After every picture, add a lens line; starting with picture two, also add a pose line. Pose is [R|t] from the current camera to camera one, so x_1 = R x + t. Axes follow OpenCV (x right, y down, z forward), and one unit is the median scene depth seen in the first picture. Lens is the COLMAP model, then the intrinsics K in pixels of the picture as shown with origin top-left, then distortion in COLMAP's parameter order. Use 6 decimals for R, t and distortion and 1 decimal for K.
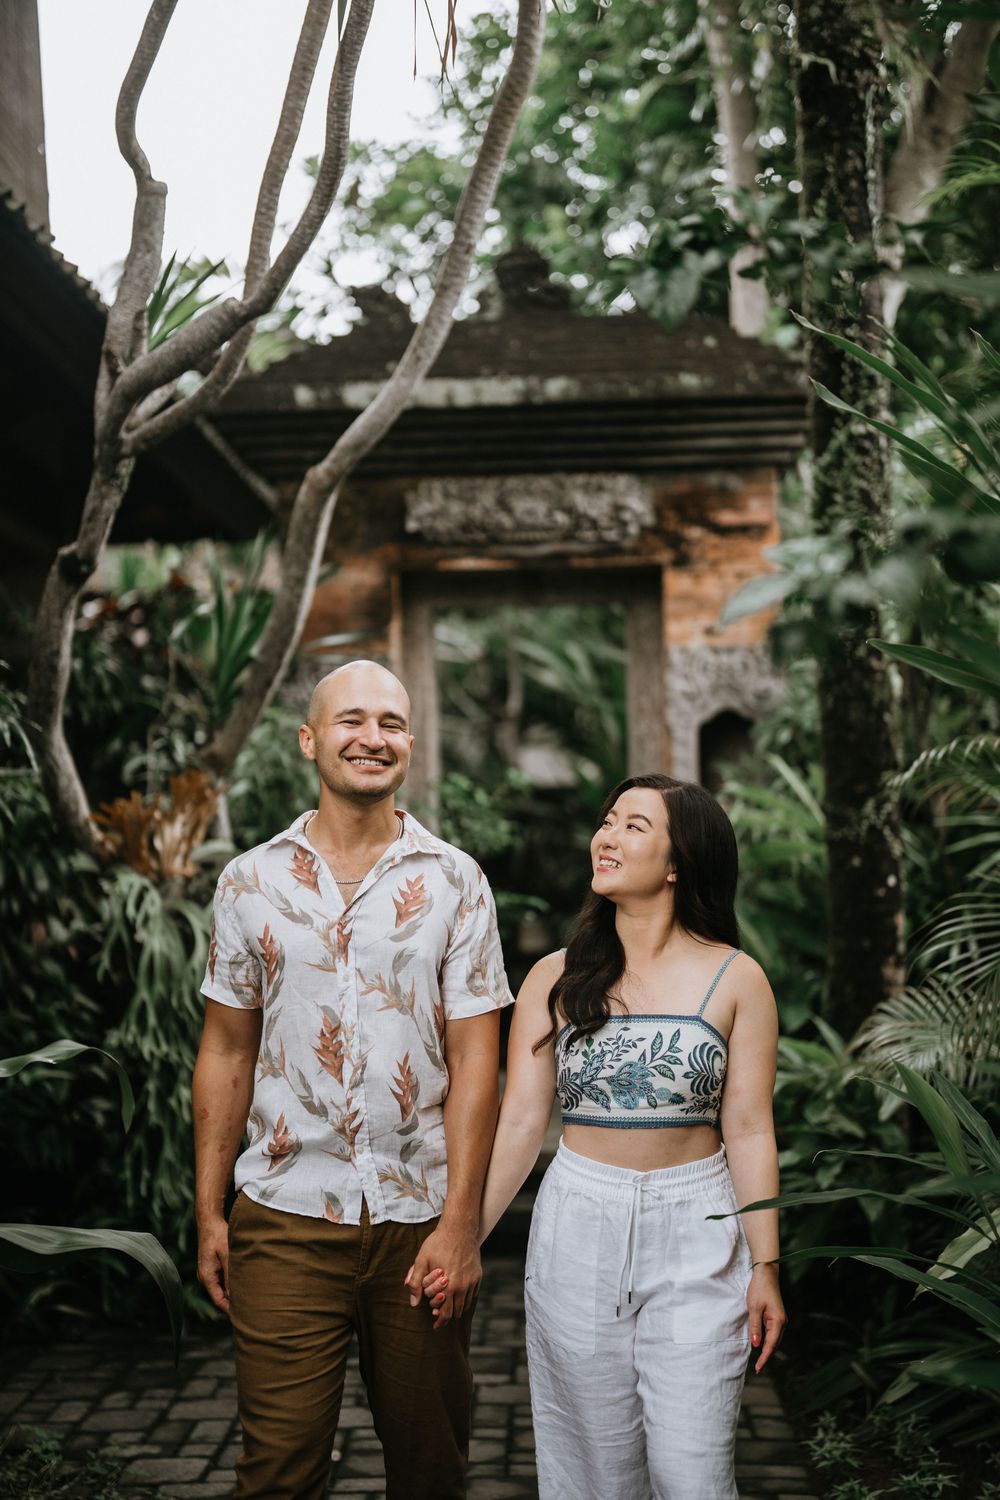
lens RADIAL K [[2200.8, 0, 500.0], [0, 2200.8, 750.0], [0, 0, 1]] dist [-0.133545, 1.087898]
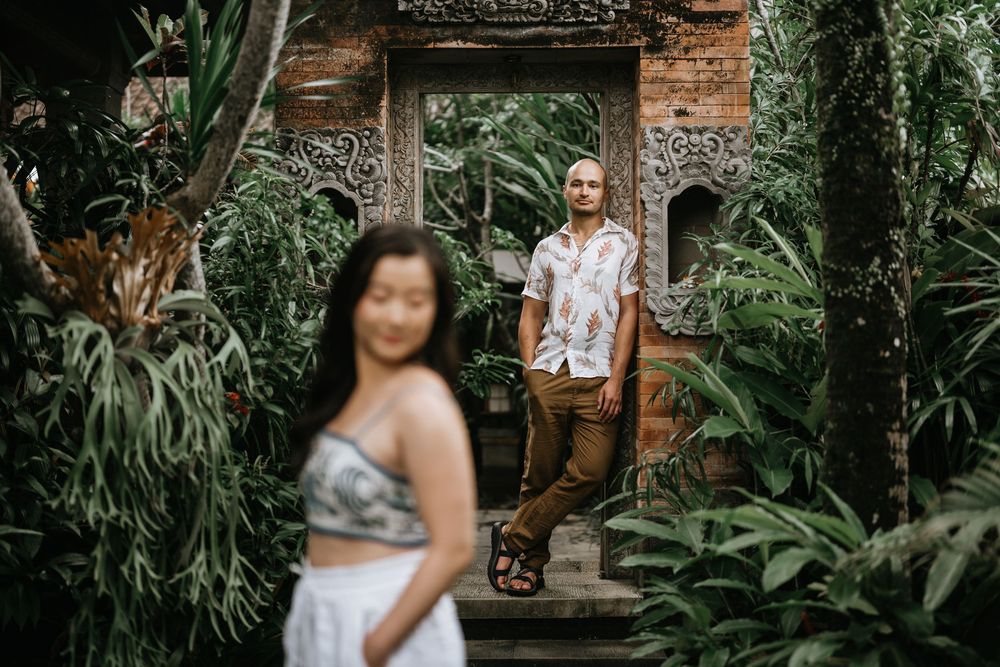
lens RADIAL K [[1467.2, 0, 509.9], [0, 1467.2, 340.3], [0, 0, 1]] dist [-0.133545, 1.087898]
pose [[0.999414, 0.016364, 0.030059, -0.008432], [-0.017561, 0.999045, 0.039999, 0.036386], [-0.029376, -0.040503, 0.998747, 0.372176]]
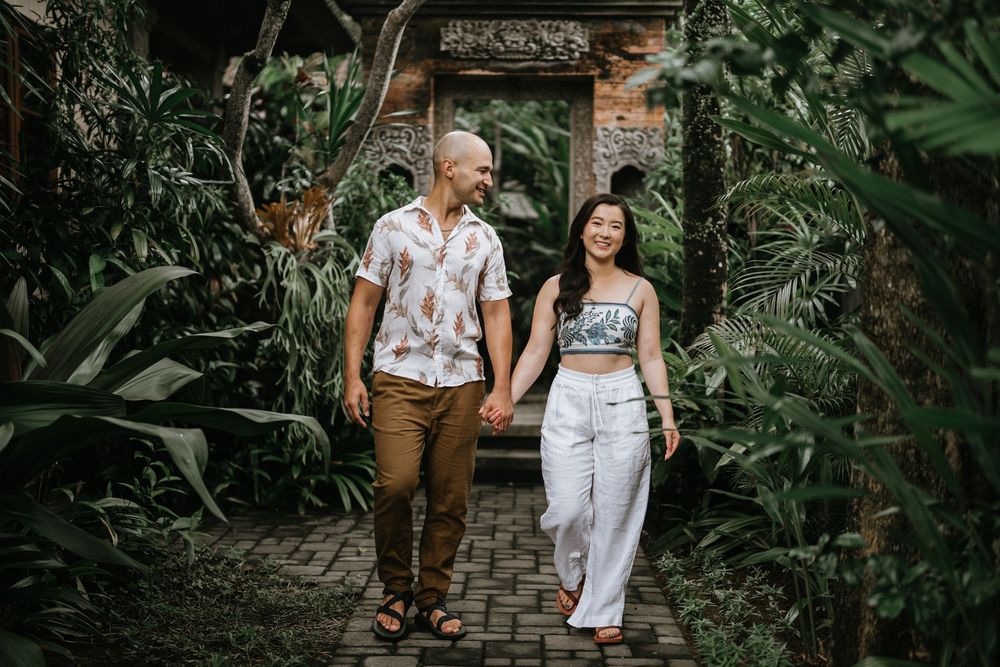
lens RADIAL K [[1467.2, 0, 509.9], [0, 1467.2, 340.3], [0, 0, 1]] dist [-0.133545, 1.087898]
pose [[0.999254, 0.029621, 0.024792, -0.013524], [-0.031752, 0.995392, 0.090481, 0.019970], [-0.021997, -0.091200, 0.995590, -0.146269]]
